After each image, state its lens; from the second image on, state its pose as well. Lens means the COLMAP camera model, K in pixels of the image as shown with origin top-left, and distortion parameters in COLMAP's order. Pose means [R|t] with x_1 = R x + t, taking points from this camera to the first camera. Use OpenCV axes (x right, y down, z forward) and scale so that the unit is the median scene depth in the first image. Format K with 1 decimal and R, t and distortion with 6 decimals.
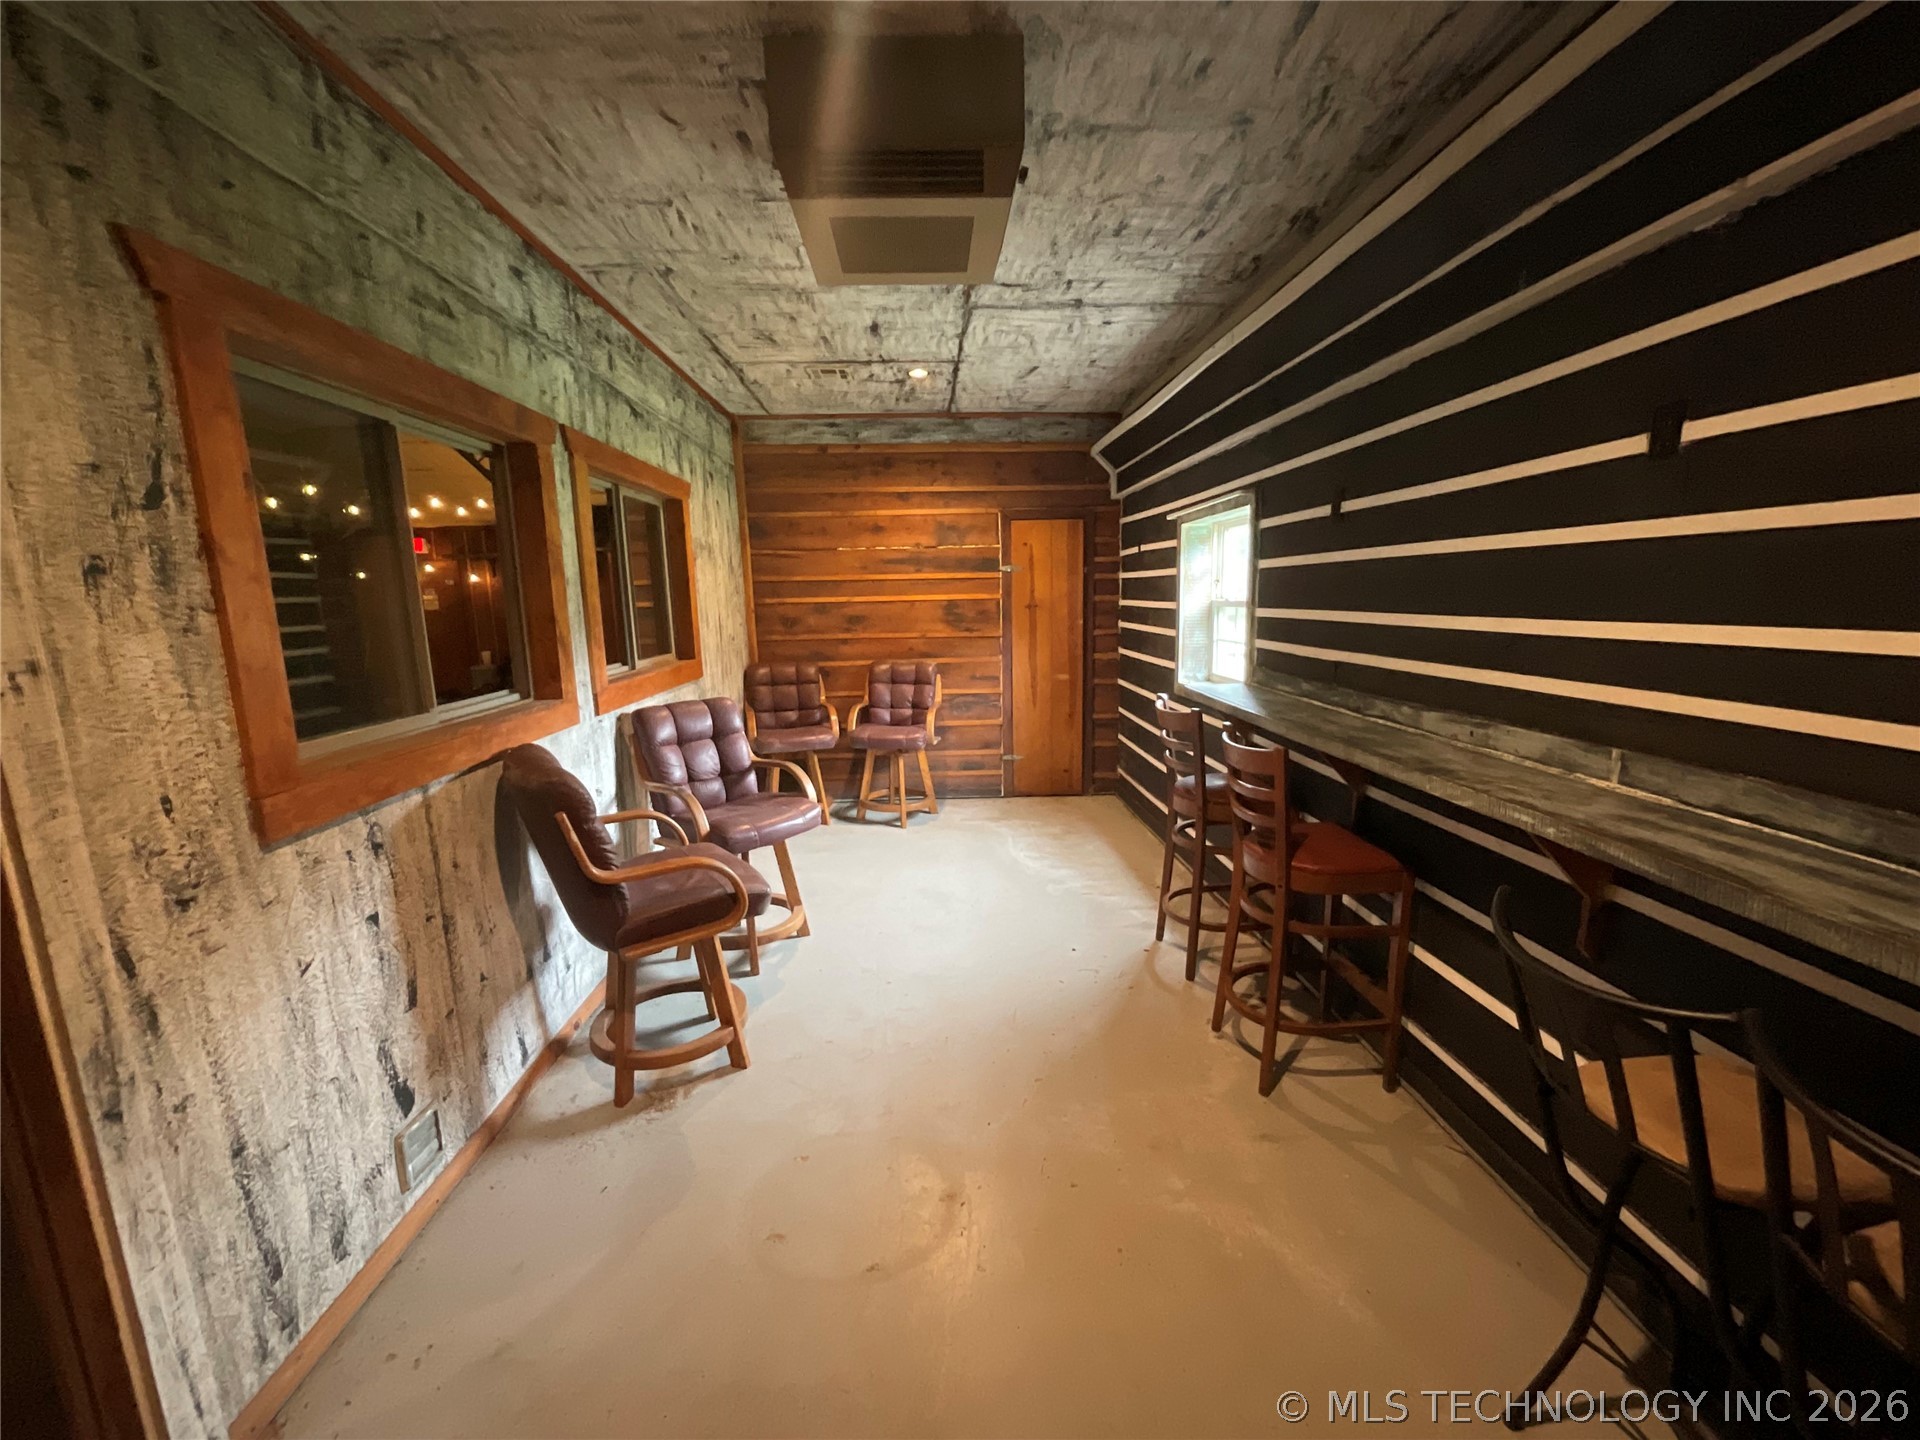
lens RADIAL K [[771.0, 0, 962.3], [0, 771.0, 723.7], [0, 0, 1]] dist [-0.008658, 0.000462]
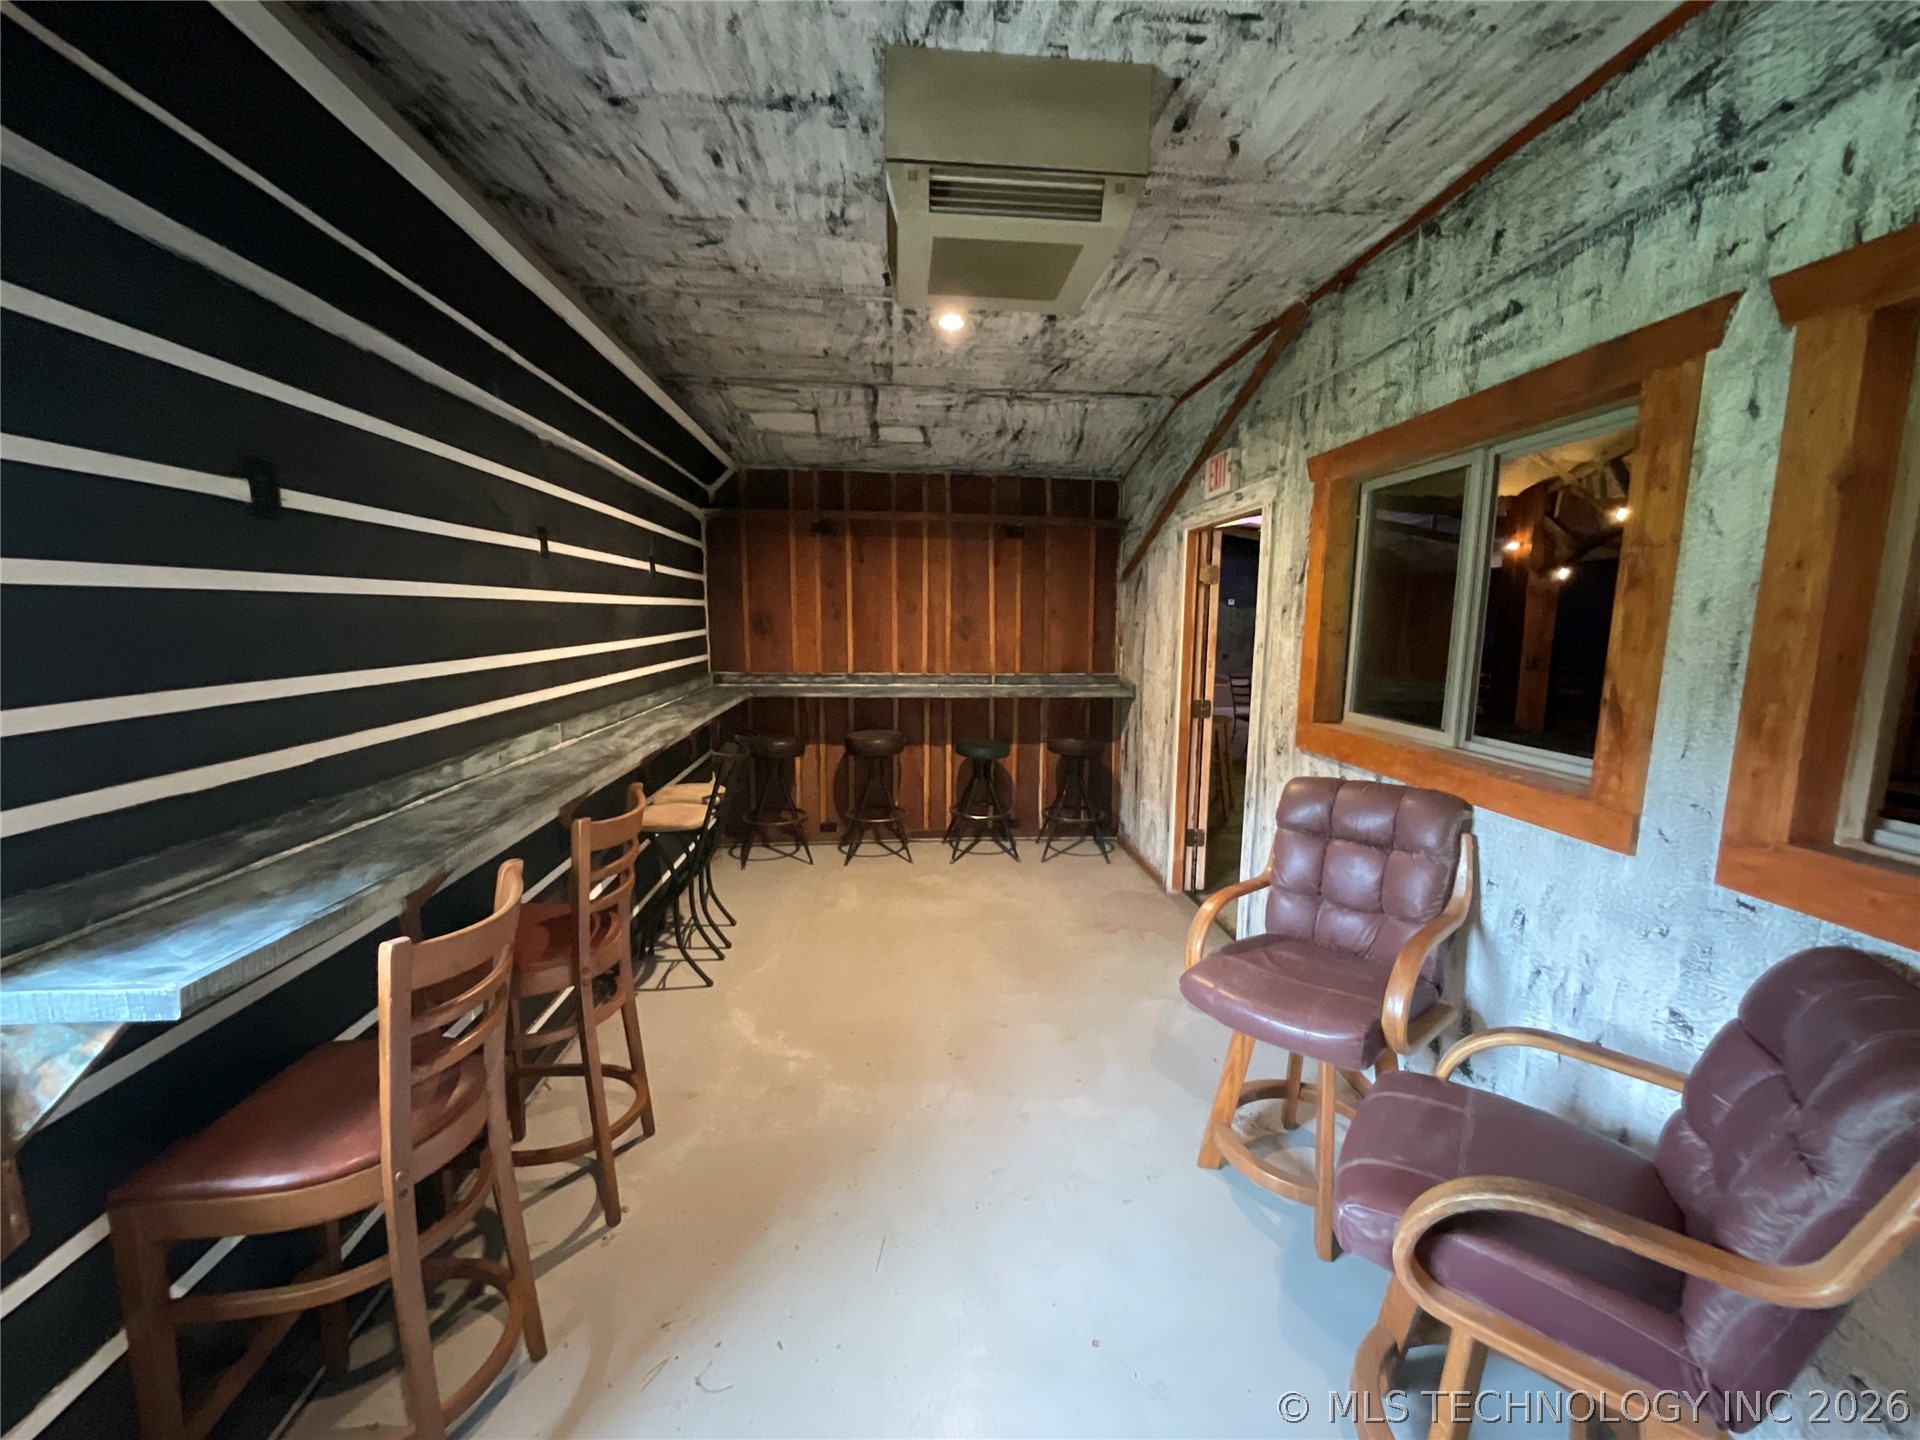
lens RADIAL K [[771.0, 0, 962.3], [0, 771.0, 723.7], [0, 0, 1]] dist [-0.008658, 0.000462]
pose [[-0.999183, 0.019899, -0.035170, 0.015925], [0.008337, 0.953139, 0.302418, -0.365608], [0.039540, 0.301877, -0.952526, 2.044733]]
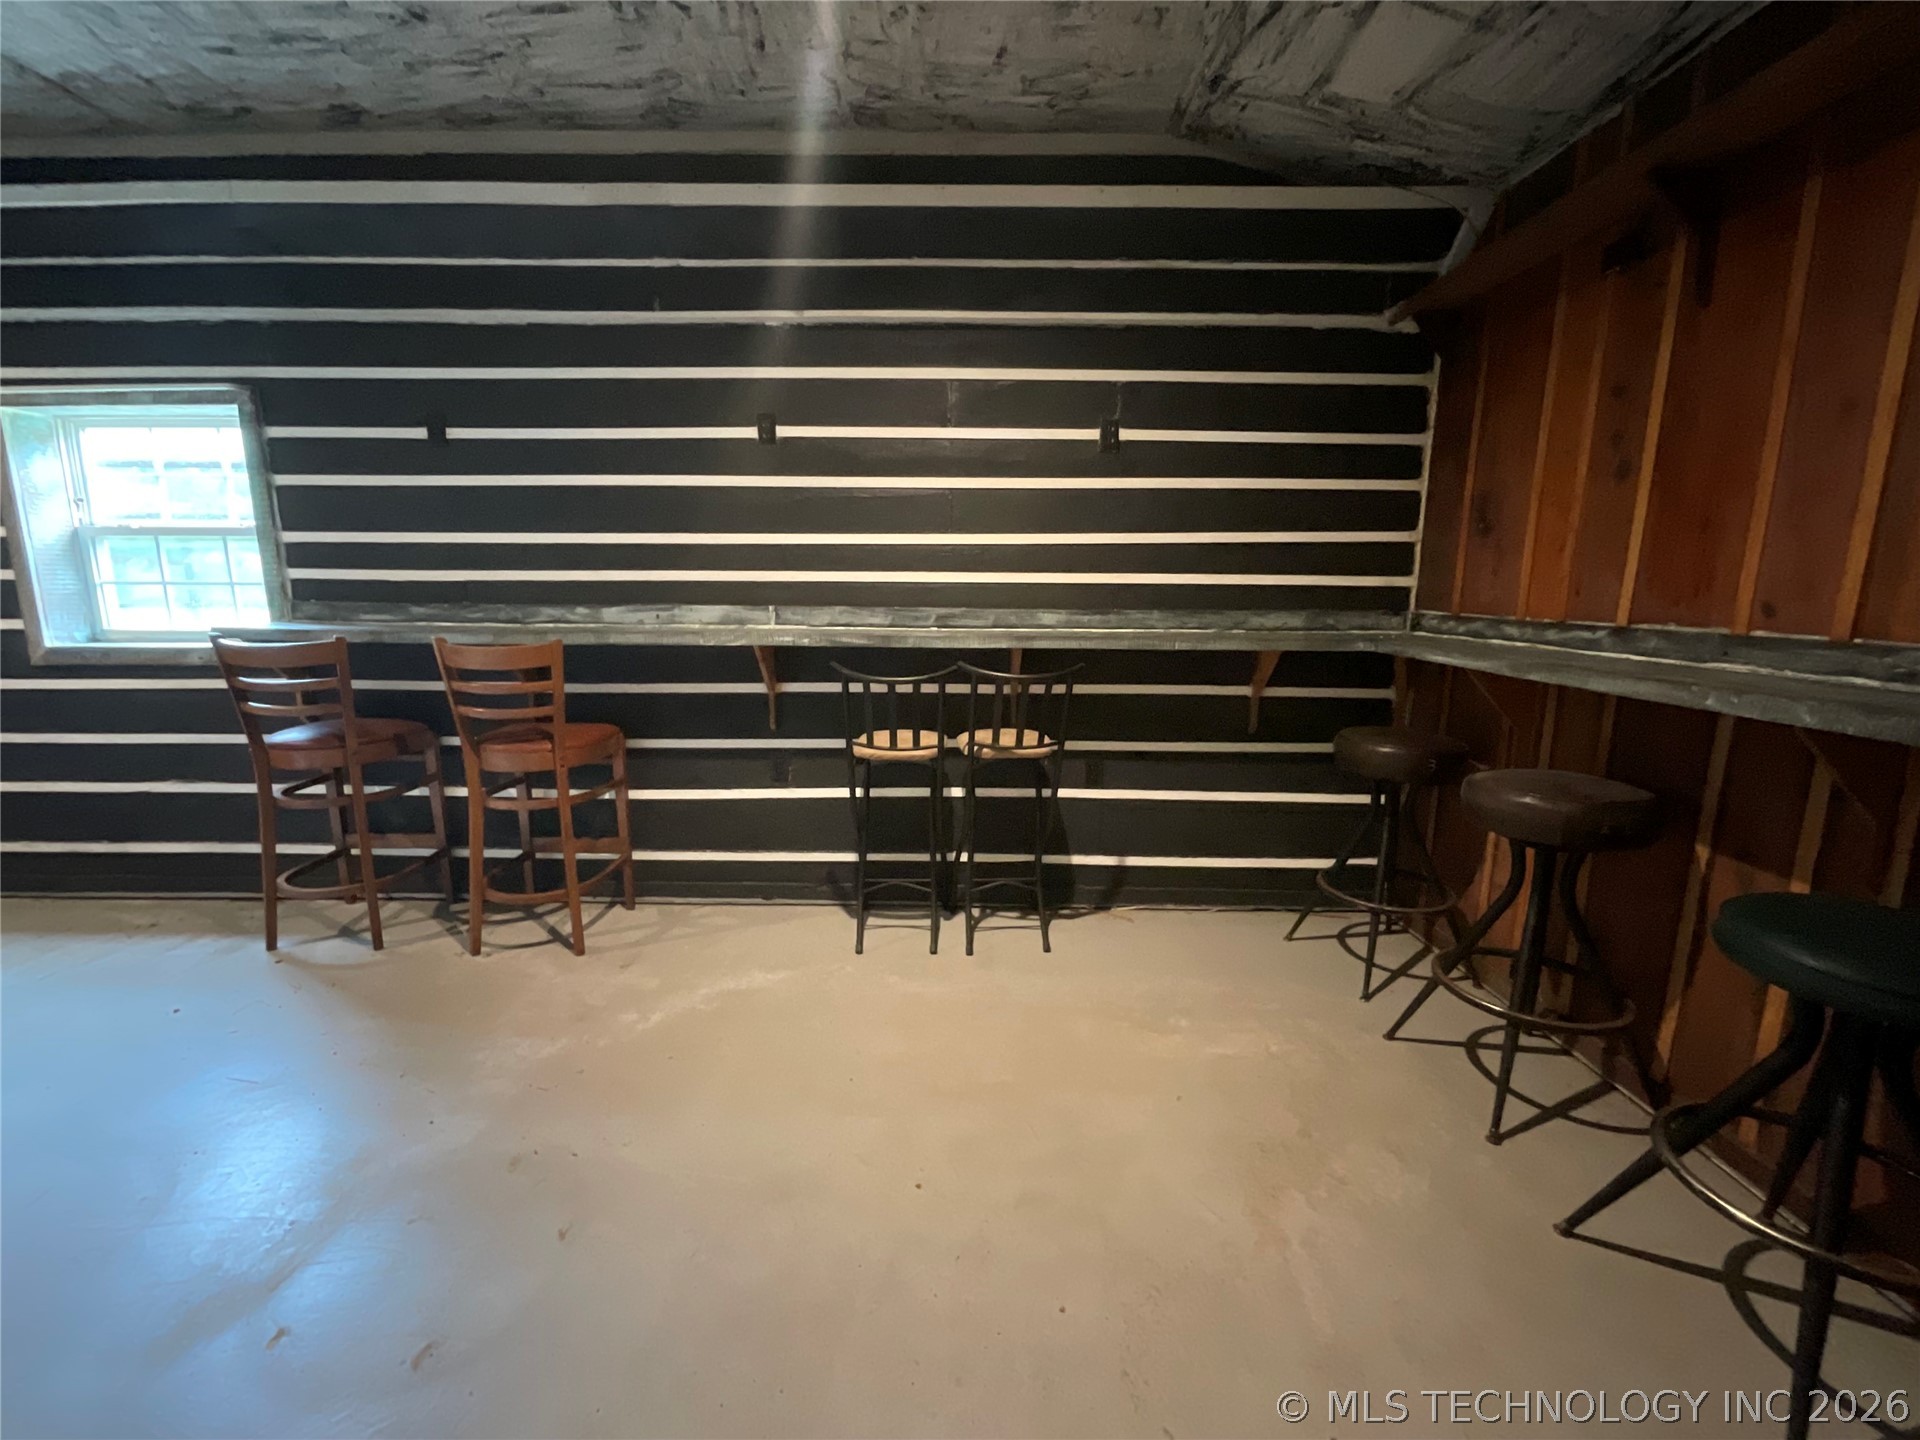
lens RADIAL K [[771.0, 0, 962.3], [0, 771.0, 723.7], [0, 0, 1]] dist [-0.008658, 0.000462]
pose [[0.061253, -0.152694, 0.986373, -0.714716], [0.155837, 0.977573, 0.141655, 0.089926], [-0.985882, 0.145037, 0.083675, 0.344796]]
